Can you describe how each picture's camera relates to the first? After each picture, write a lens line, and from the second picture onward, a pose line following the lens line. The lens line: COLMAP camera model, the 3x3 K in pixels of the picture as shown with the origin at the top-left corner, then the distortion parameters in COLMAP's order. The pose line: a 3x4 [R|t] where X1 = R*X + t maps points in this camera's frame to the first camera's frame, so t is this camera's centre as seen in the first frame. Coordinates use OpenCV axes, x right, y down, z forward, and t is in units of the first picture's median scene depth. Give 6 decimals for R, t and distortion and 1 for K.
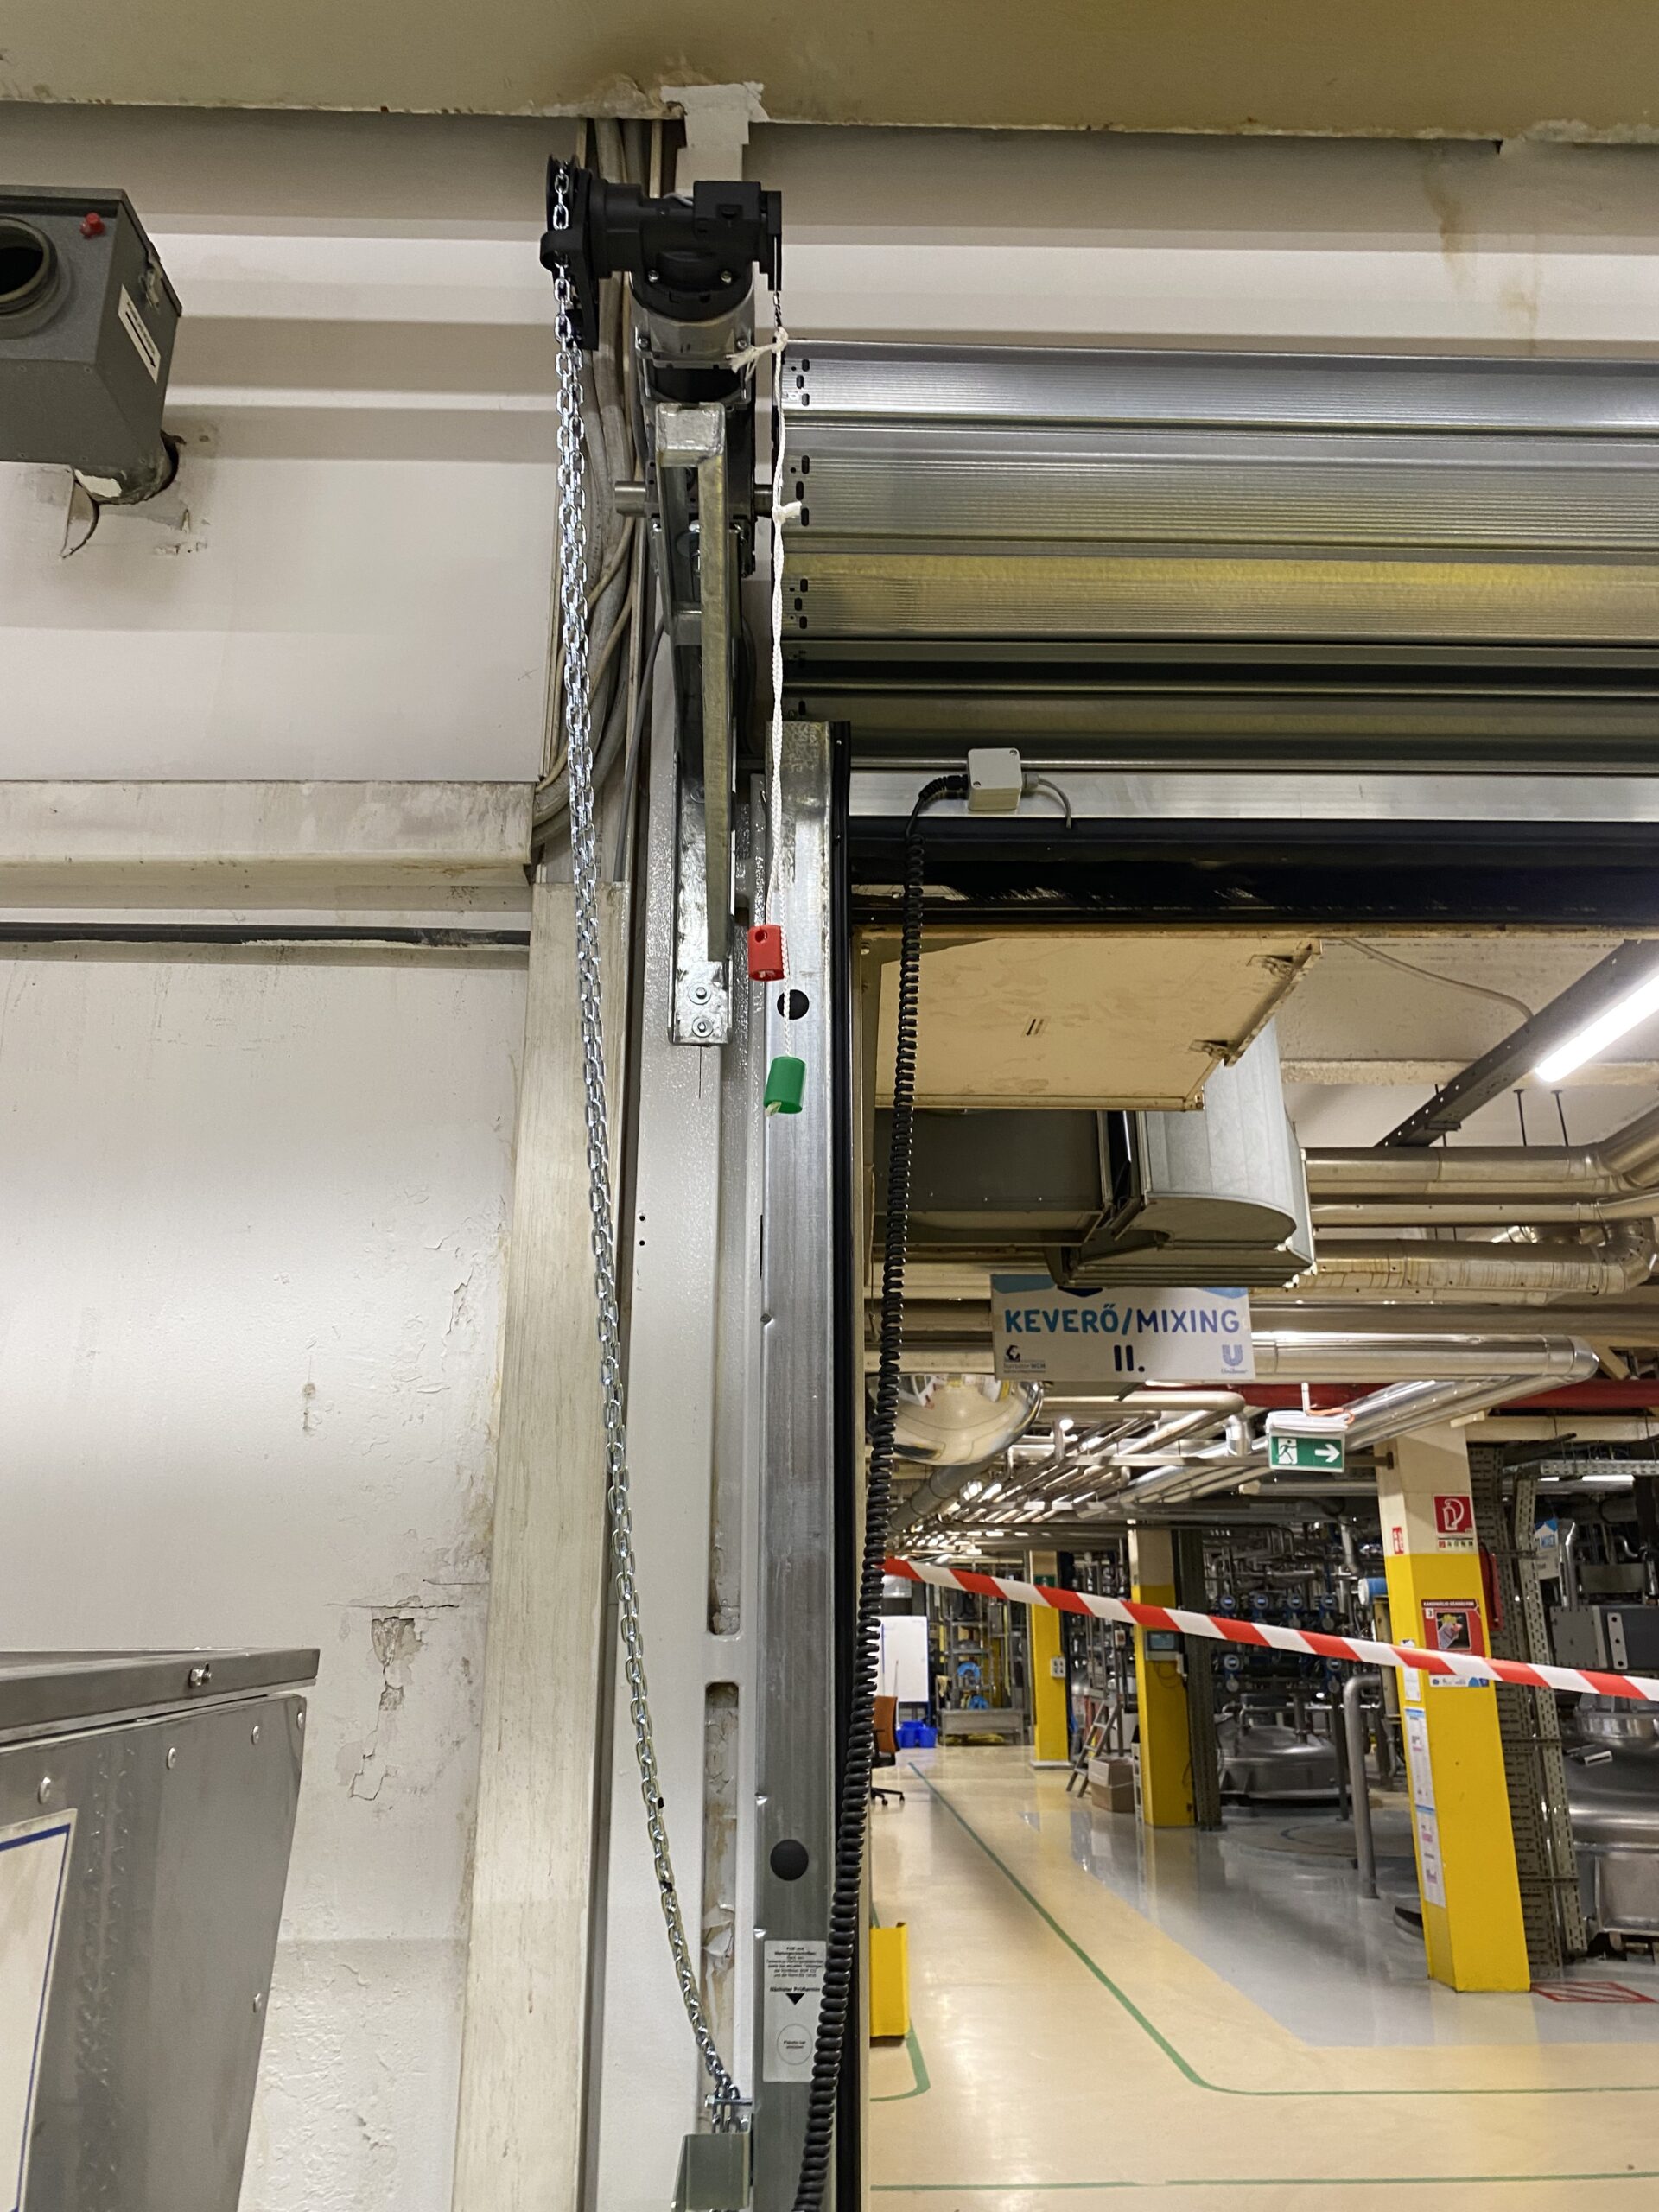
lens RADIAL K [[1699.7, 0, 853.5], [0, 1699.7, 1074.2], [0, 0, 1]] dist [0.040513, -0.048253]
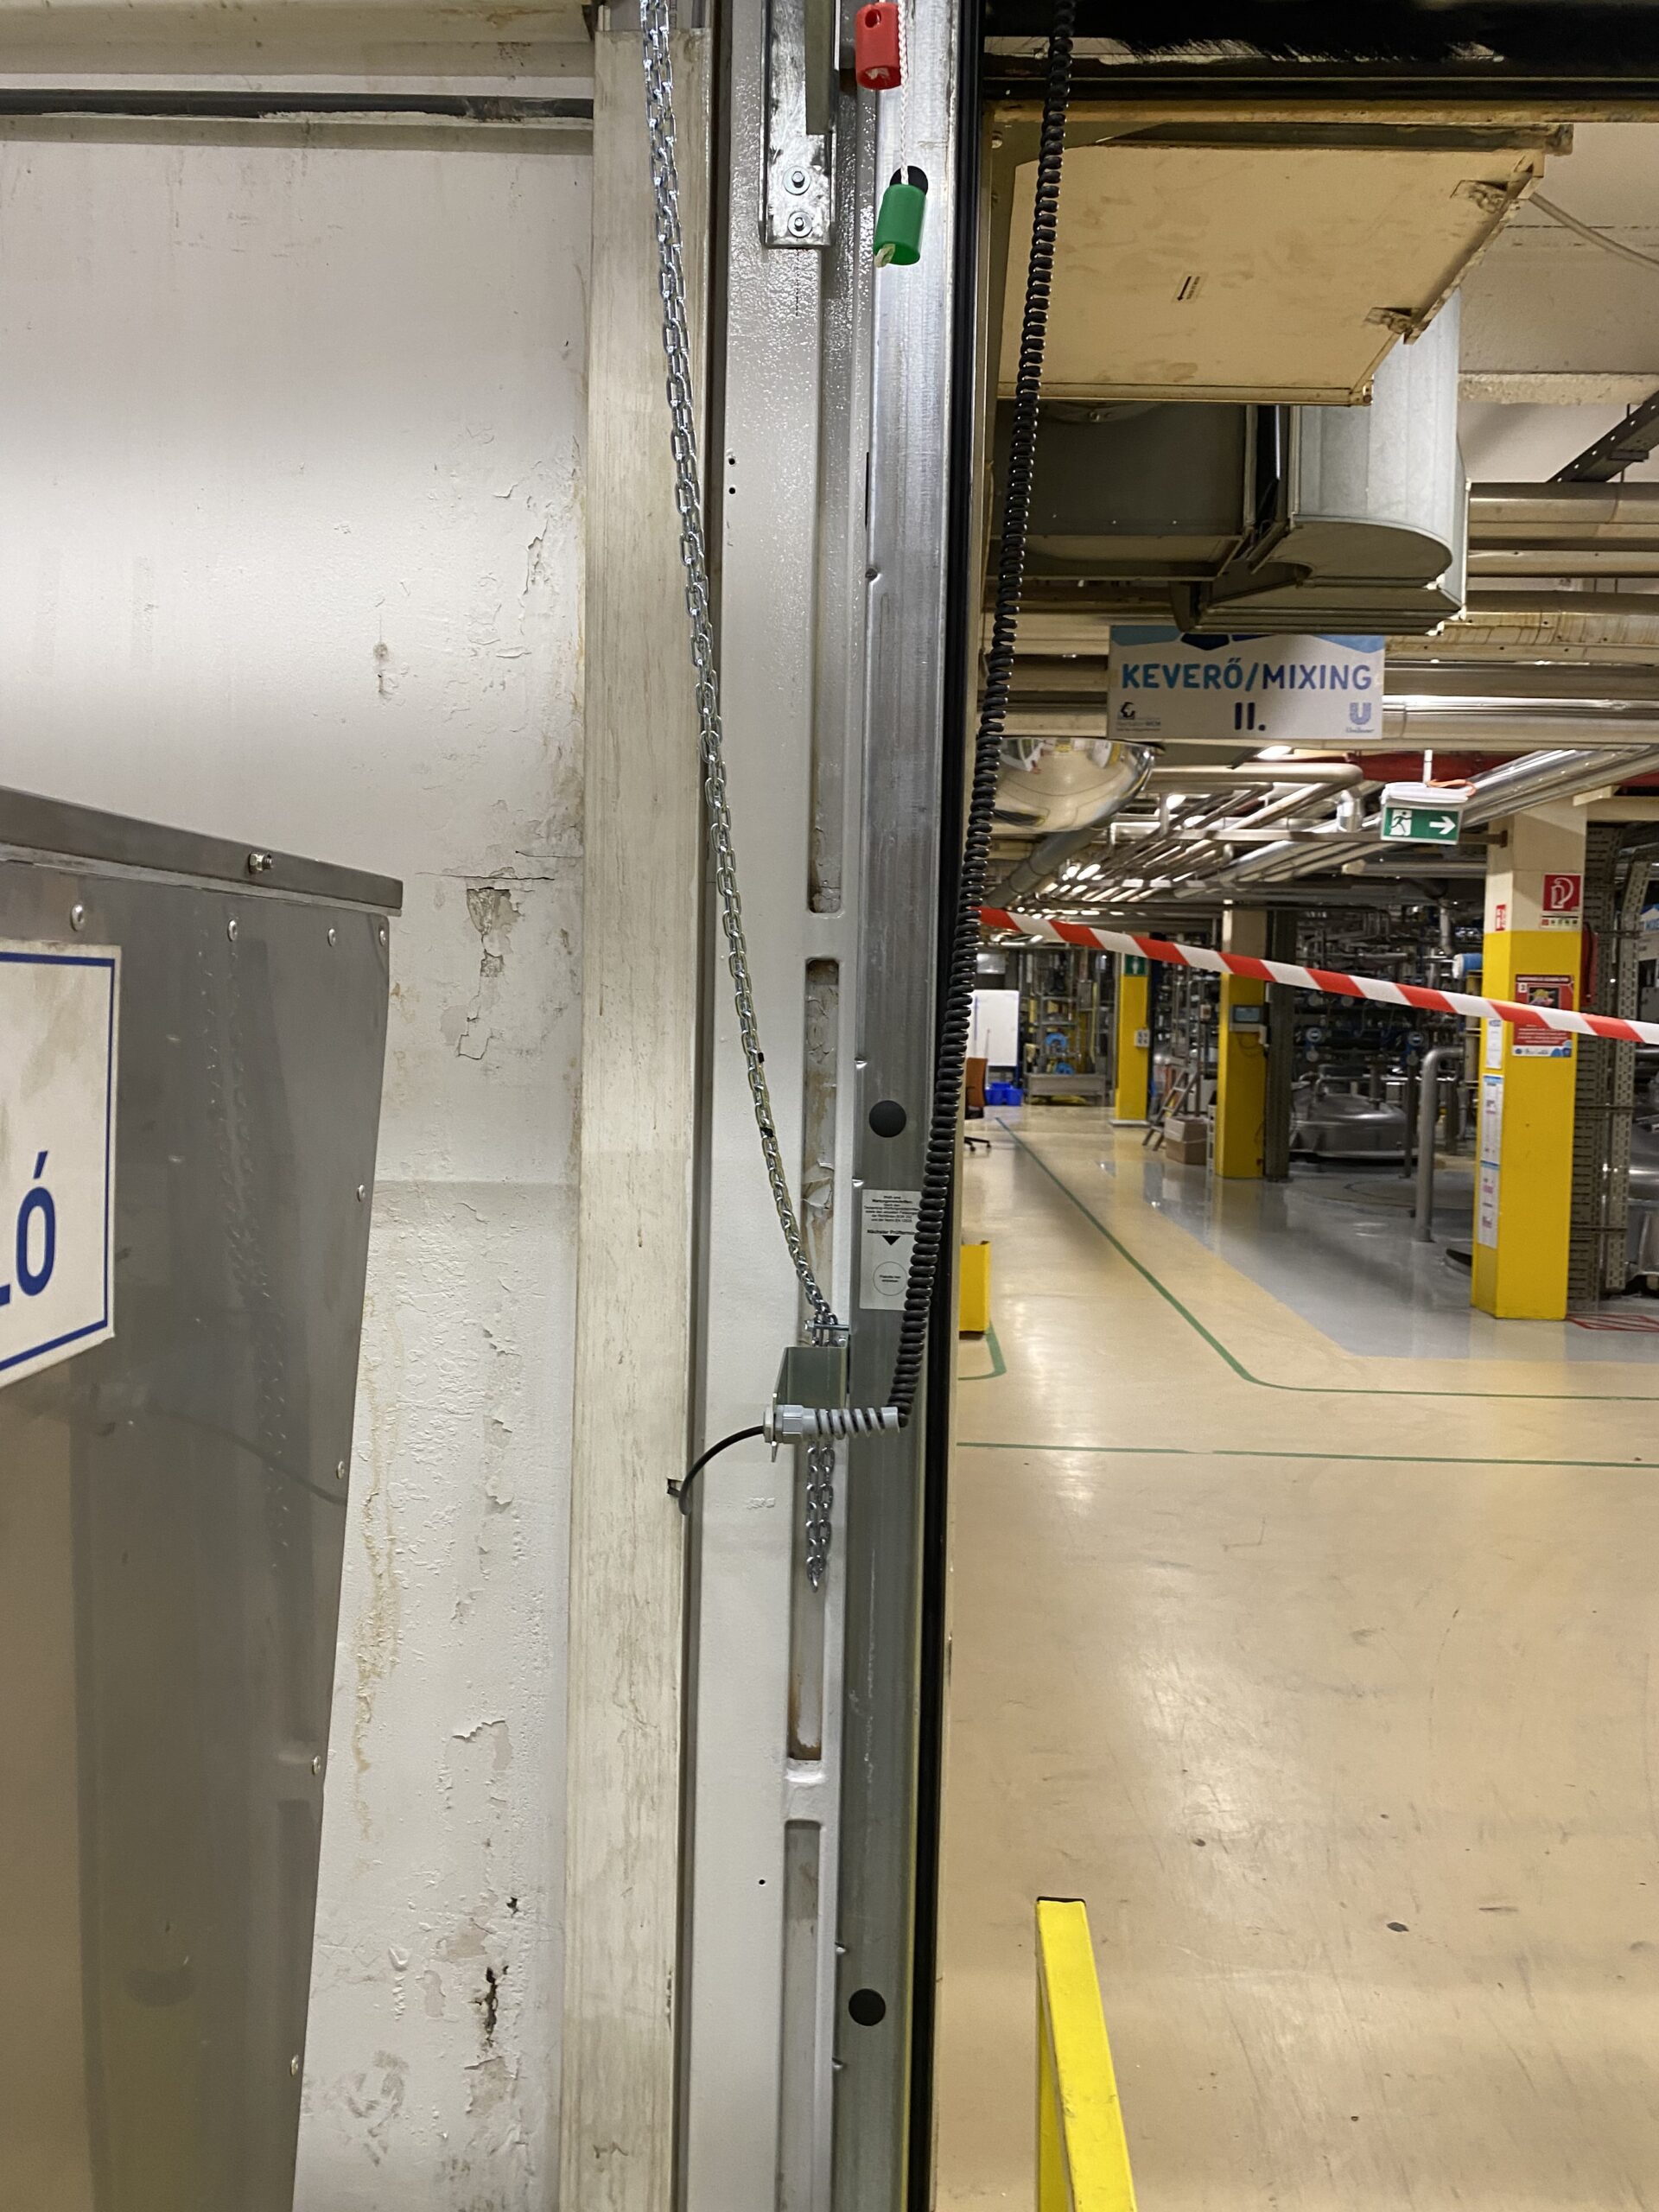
lens RADIAL K [[1699.7, 0, 850.7], [0, 1699.7, 1099.3], [0, 0, 1]] dist [0.040513, -0.048253]
pose [[0.998002, 0.031442, -0.054804, -0.003429], [-0.009577, 0.932646, 0.360666, 0.062676], [0.062453, -0.359421, 0.931083, 0.049324]]
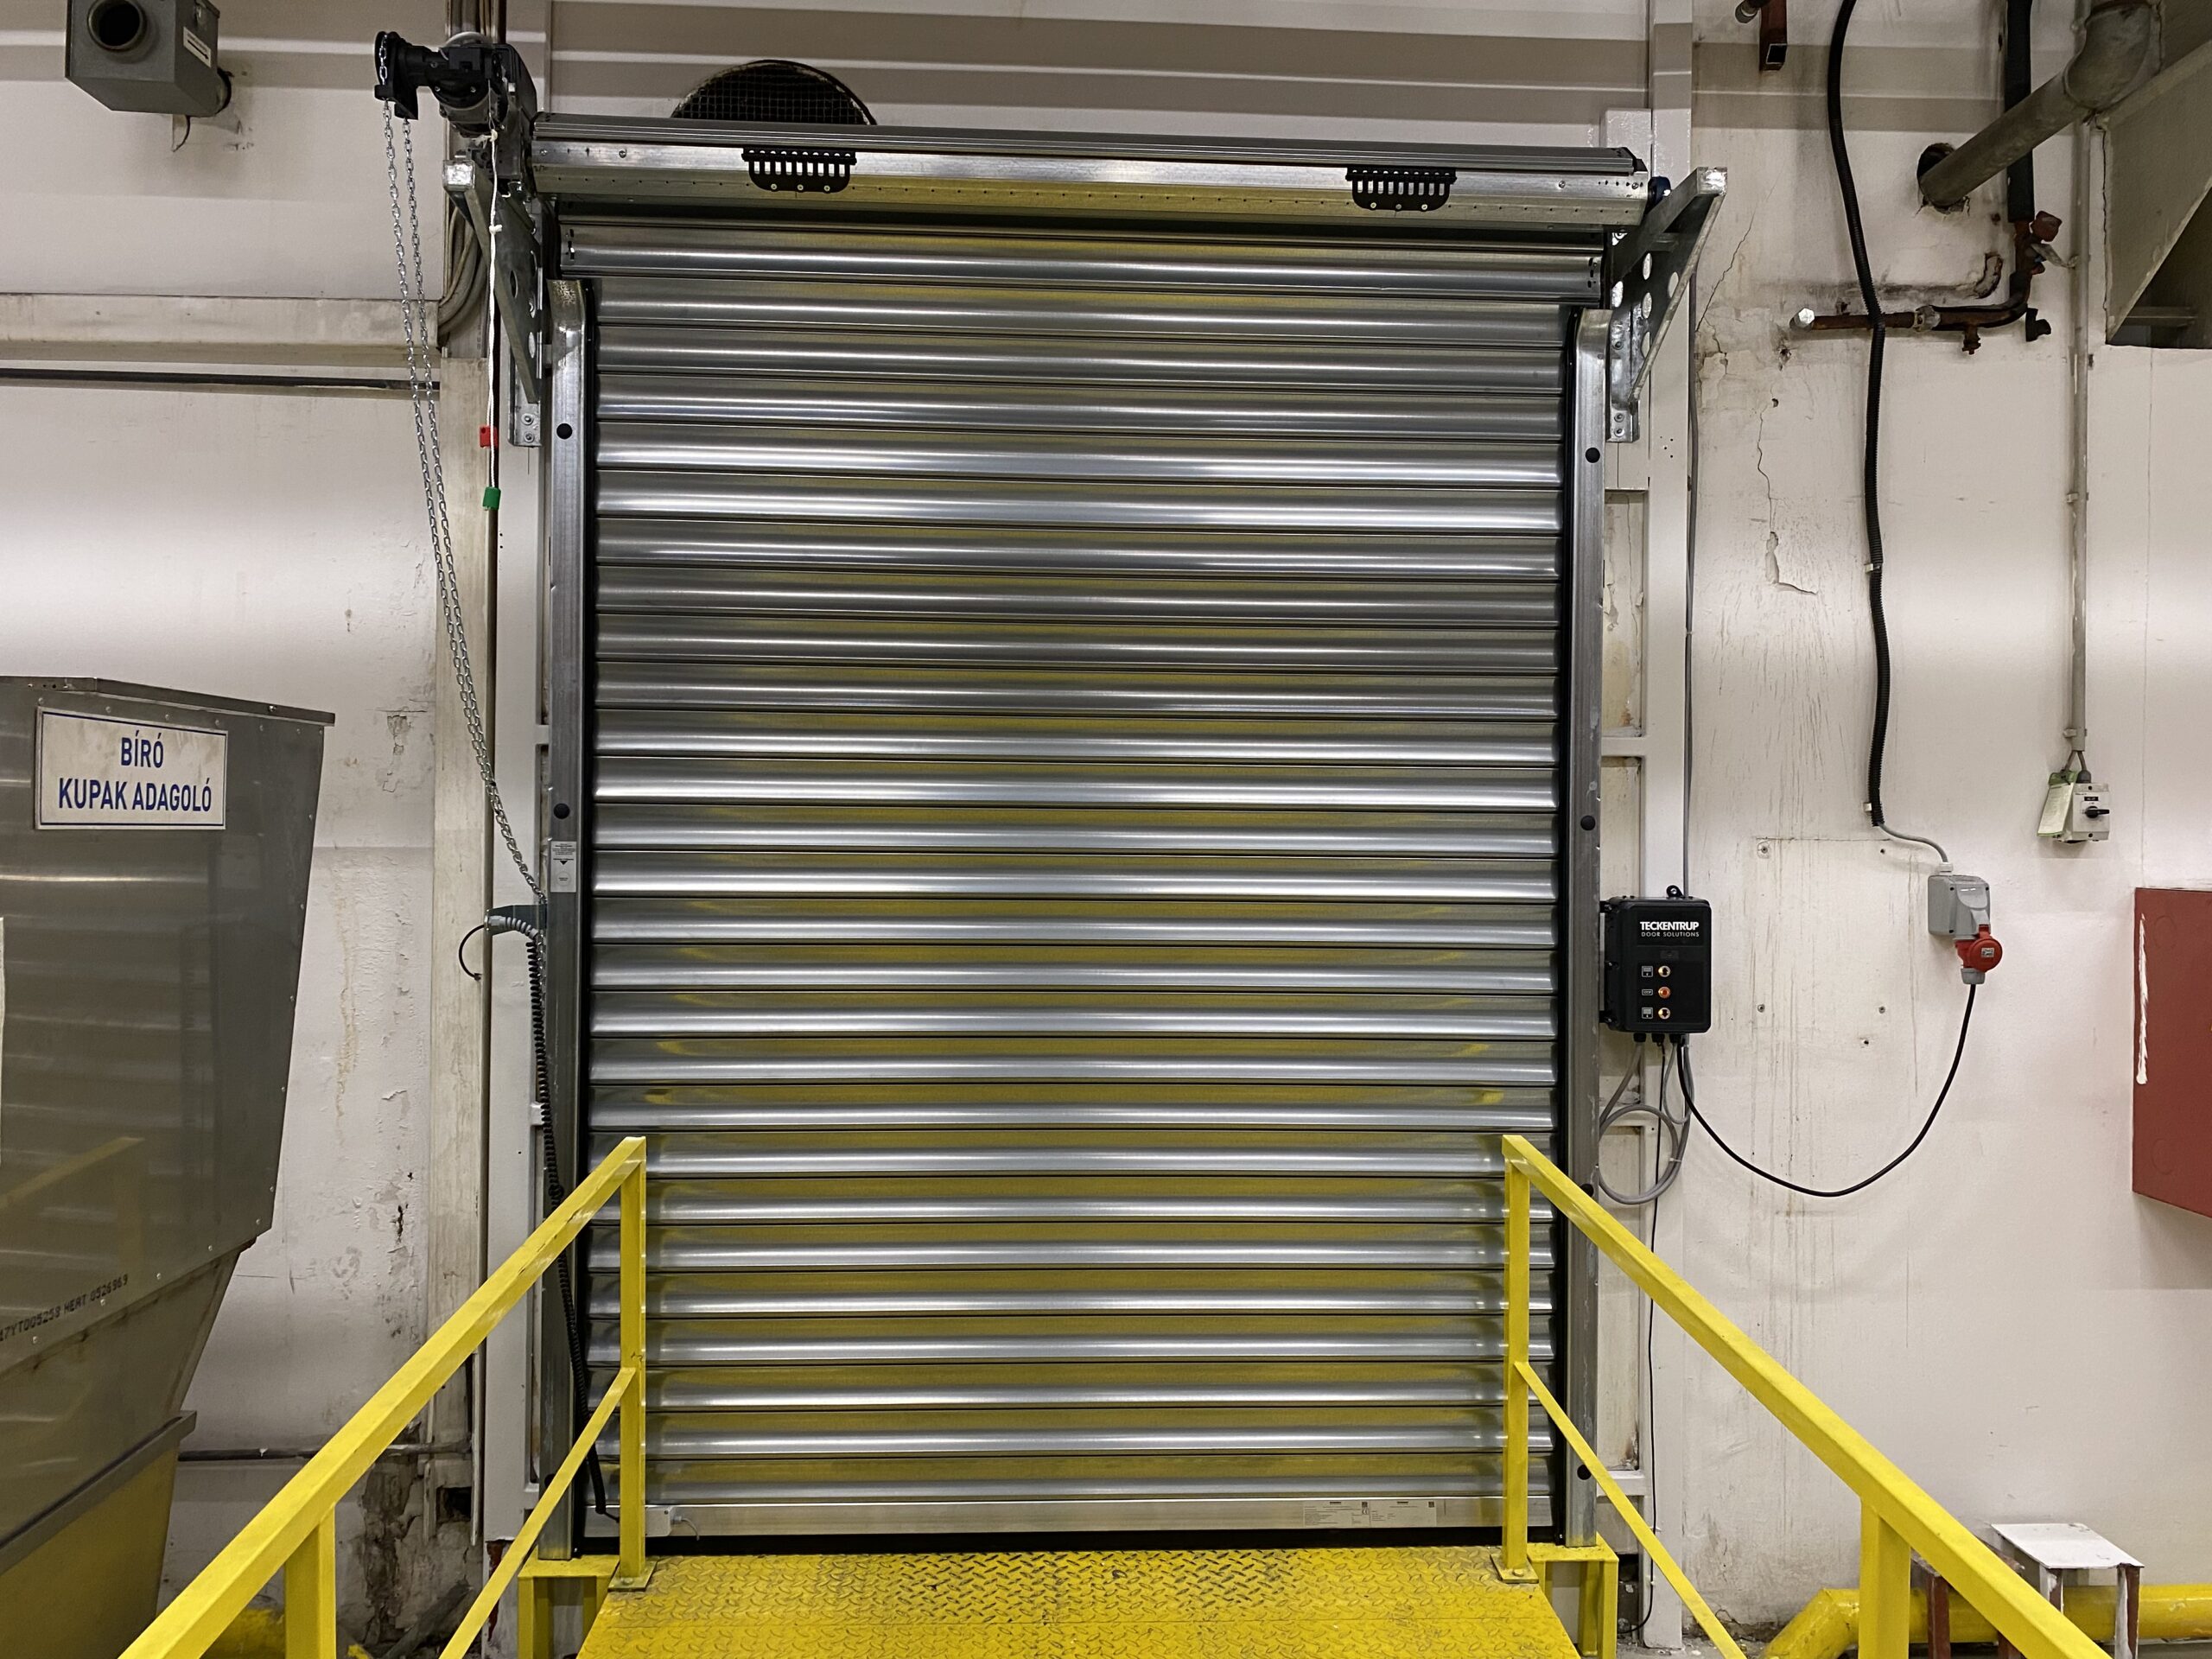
lens RADIAL K [[1699.7, 0, 1100.7], [0, 1699.7, 827.8], [0, 0, 1]] dist [0.040513, -0.048253]
pose [[0.999866, 0.014107, 0.008330, 0.514617], [-0.015990, 0.950988, 0.308813, -0.200225], [-0.003565, -0.308905, 0.951086, -0.950094]]
